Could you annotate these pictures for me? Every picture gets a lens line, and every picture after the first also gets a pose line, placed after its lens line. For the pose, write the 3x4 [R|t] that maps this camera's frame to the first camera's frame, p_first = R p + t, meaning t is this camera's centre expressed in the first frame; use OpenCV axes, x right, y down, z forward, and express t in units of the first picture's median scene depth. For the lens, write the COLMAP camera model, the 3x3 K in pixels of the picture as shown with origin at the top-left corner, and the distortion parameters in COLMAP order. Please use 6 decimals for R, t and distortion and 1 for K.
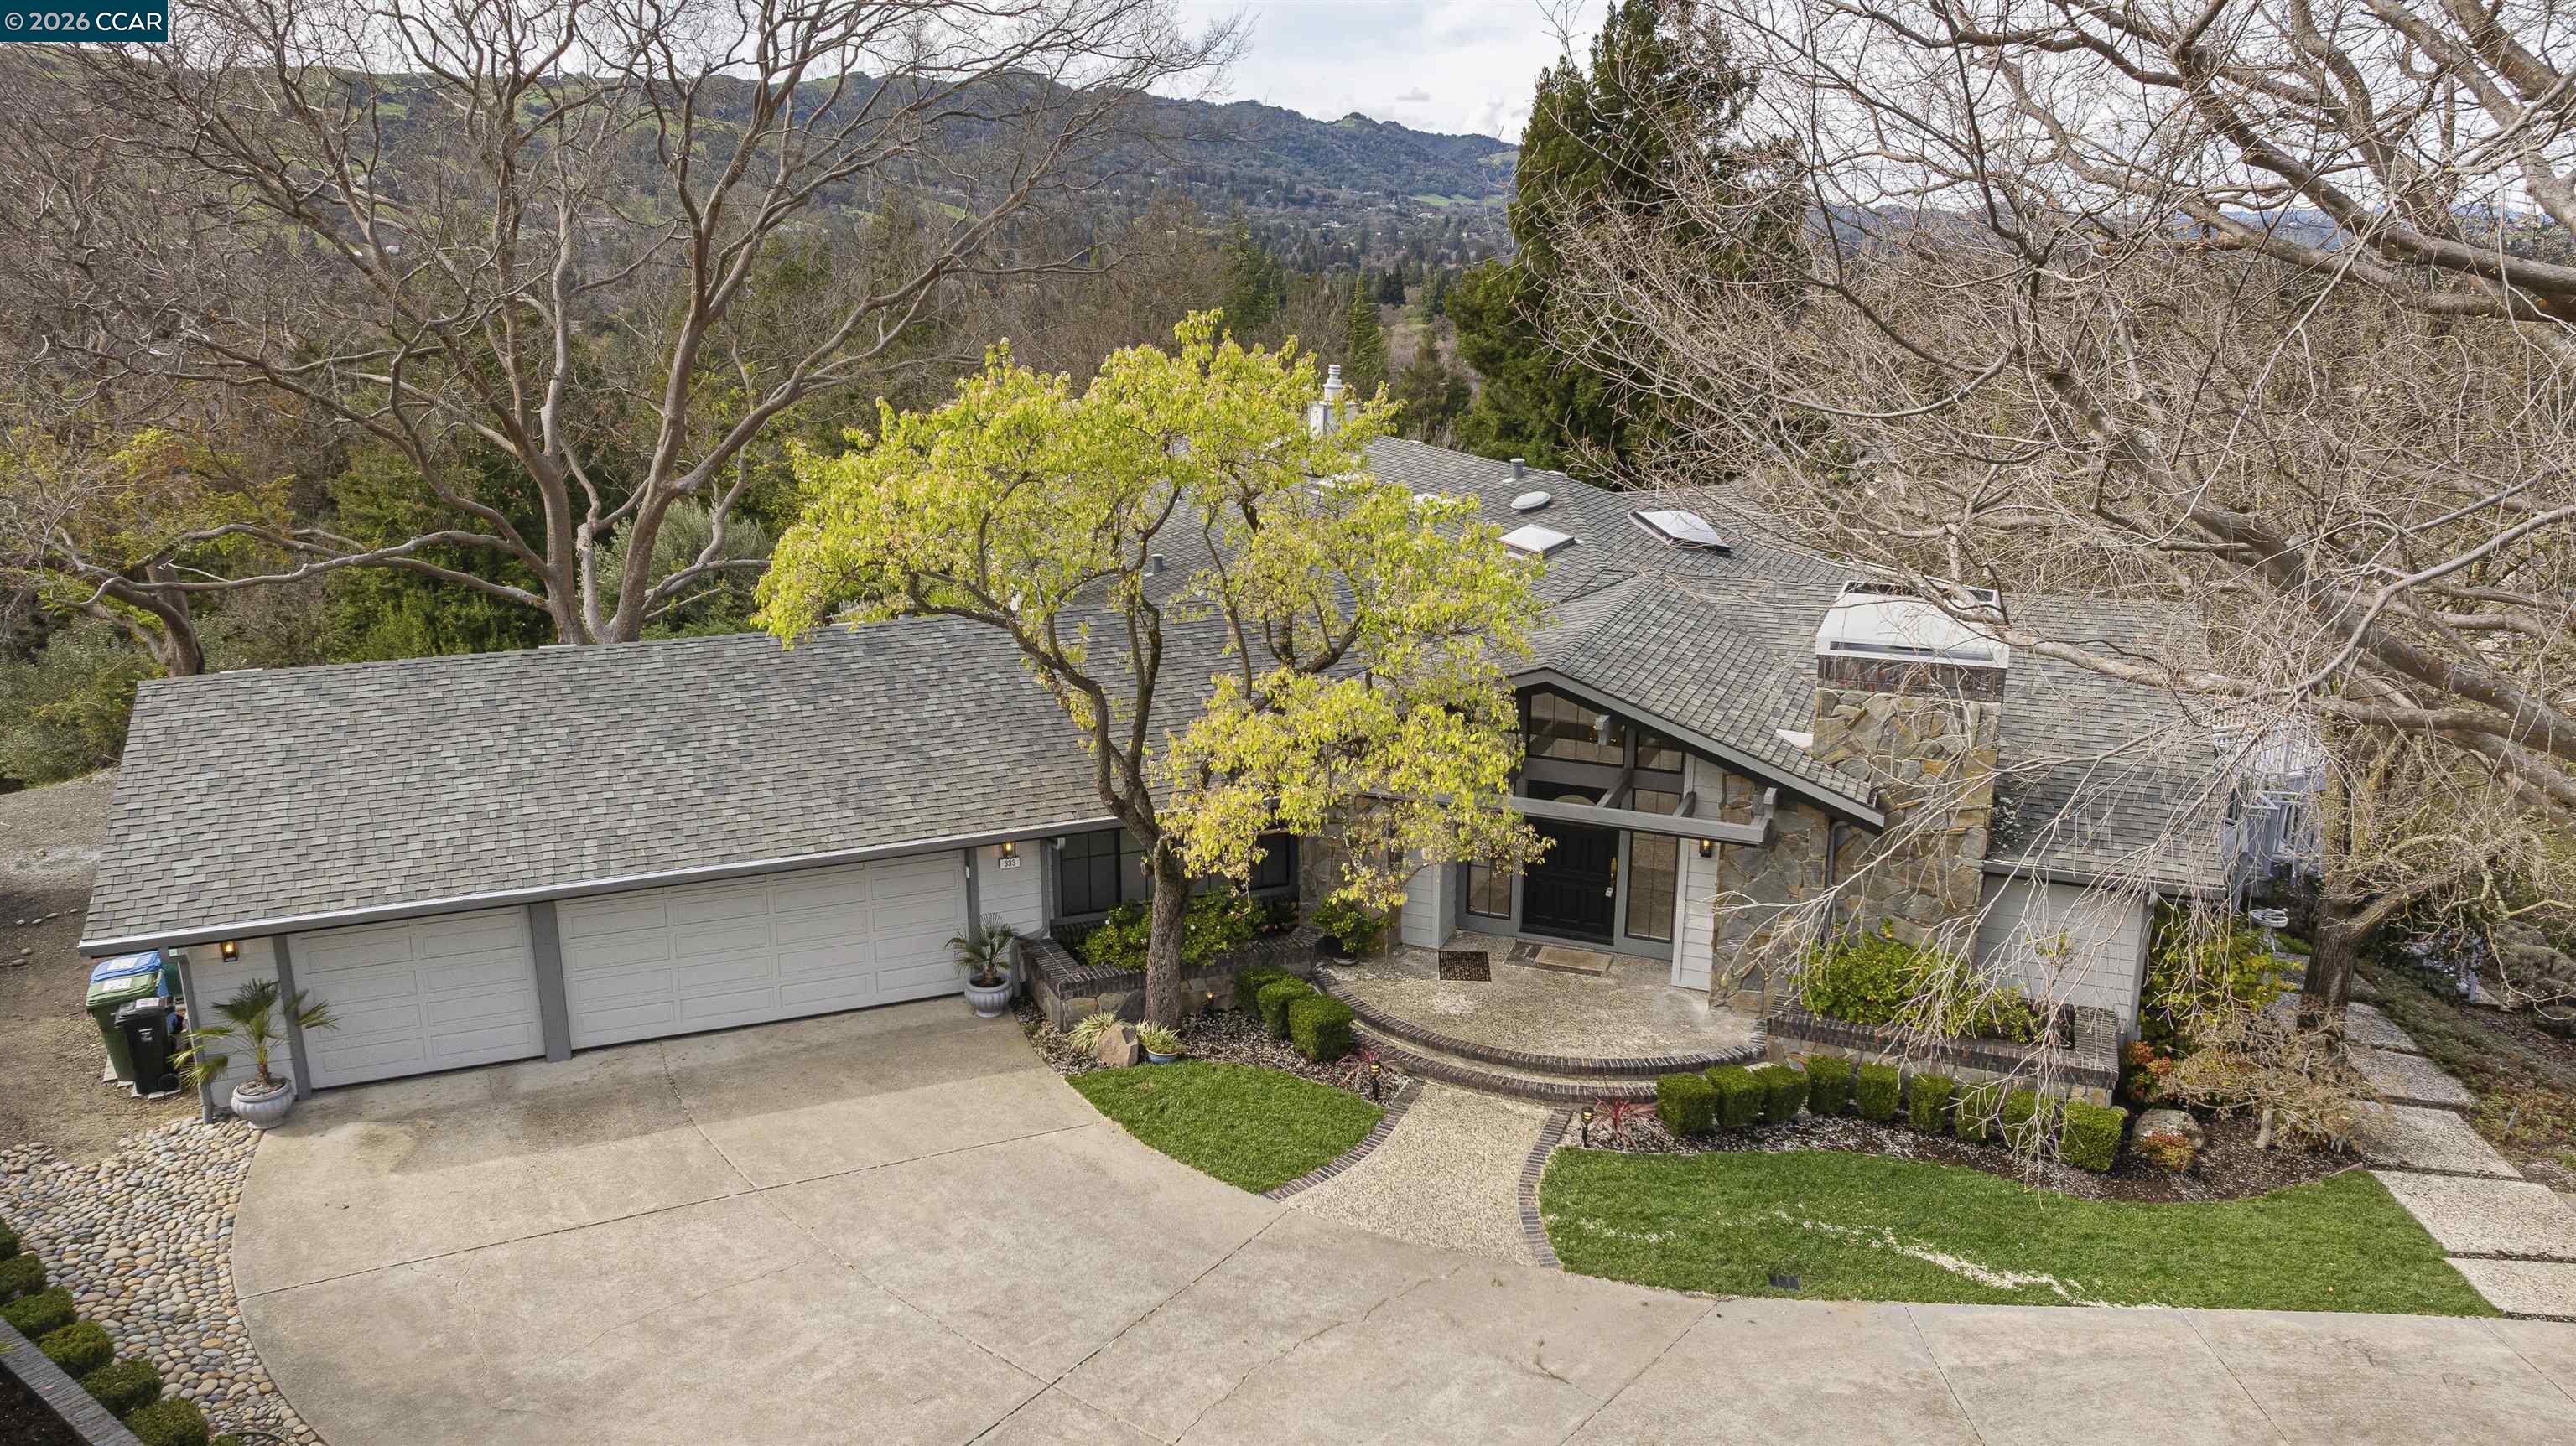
lens RADIAL K [[1874.7, 0, 1277.7], [0, 1874.7, 723.7], [0, 0, 1]] dist [-0.031090, -0.001845]
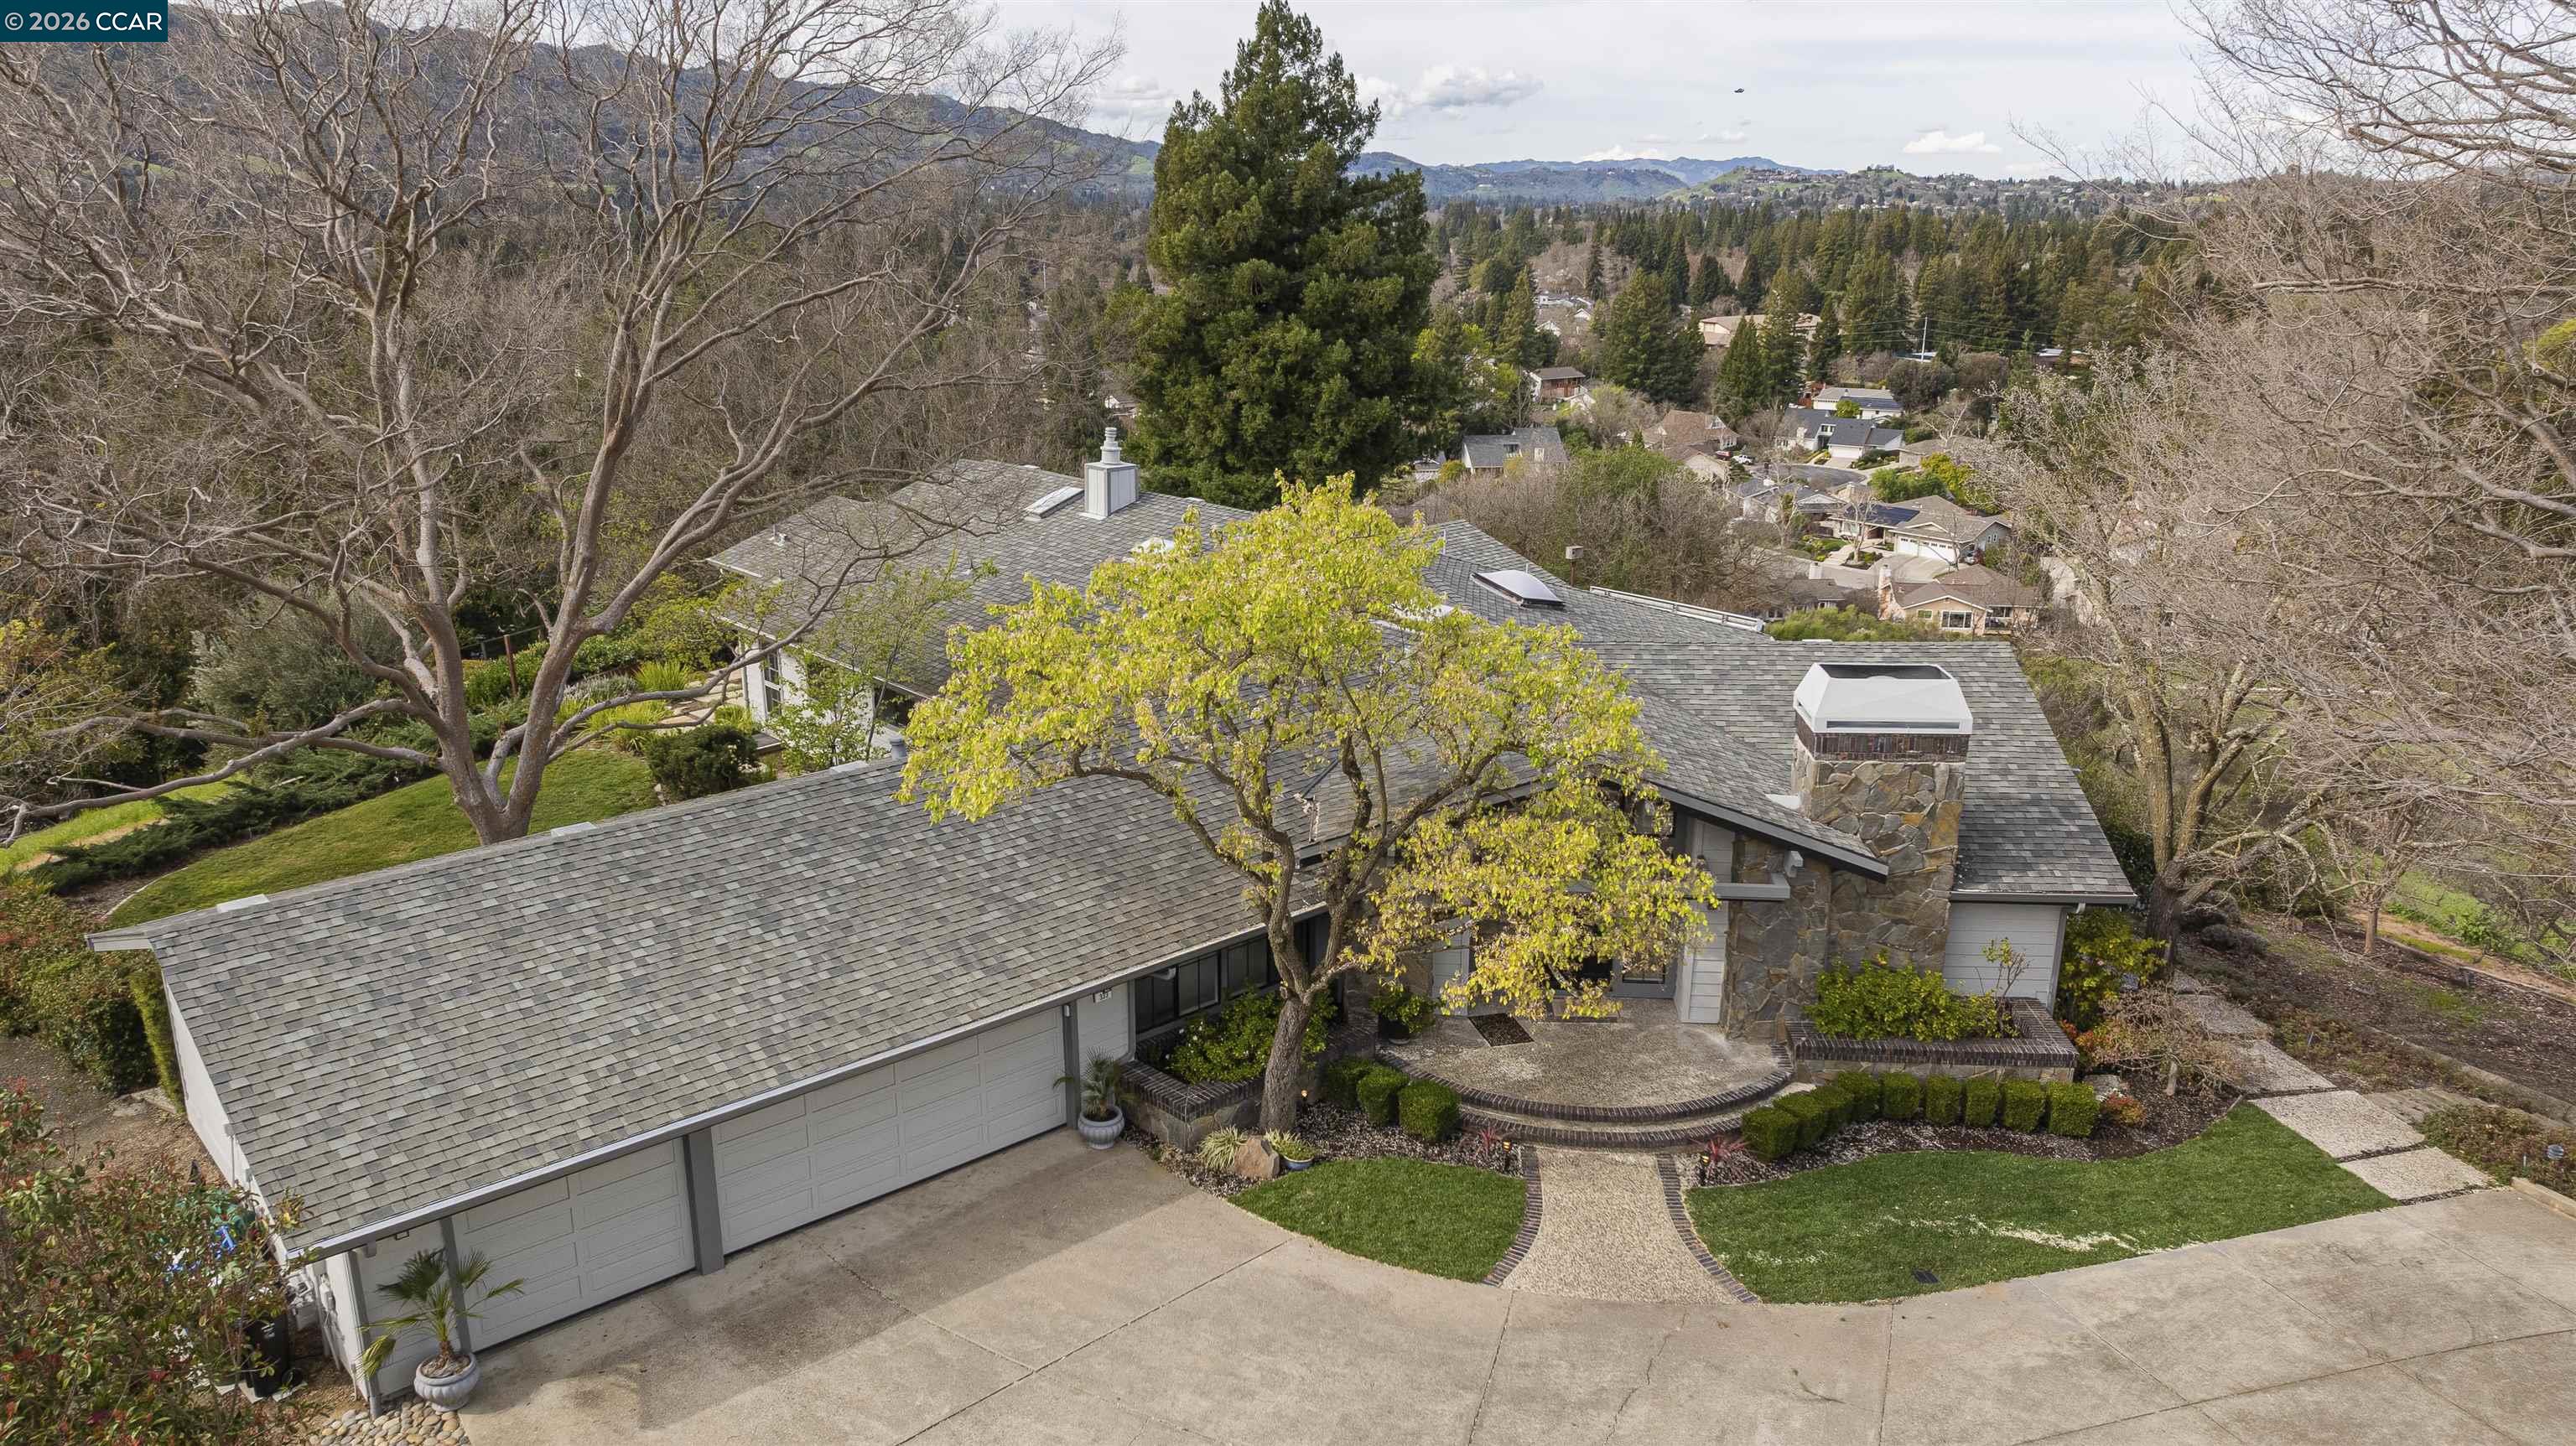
lens RADIAL K [[1874.7, 0, 1288.4], [0, 1874.7, 718.9], [0, 0, 1]] dist [-0.031090, -0.001845]
pose [[0.944738, -0.091090, 0.314916, -0.391018], [0.082924, 0.995782, 0.039260, -0.119122], [-0.317164, -0.010976, 0.948307, -0.004759]]
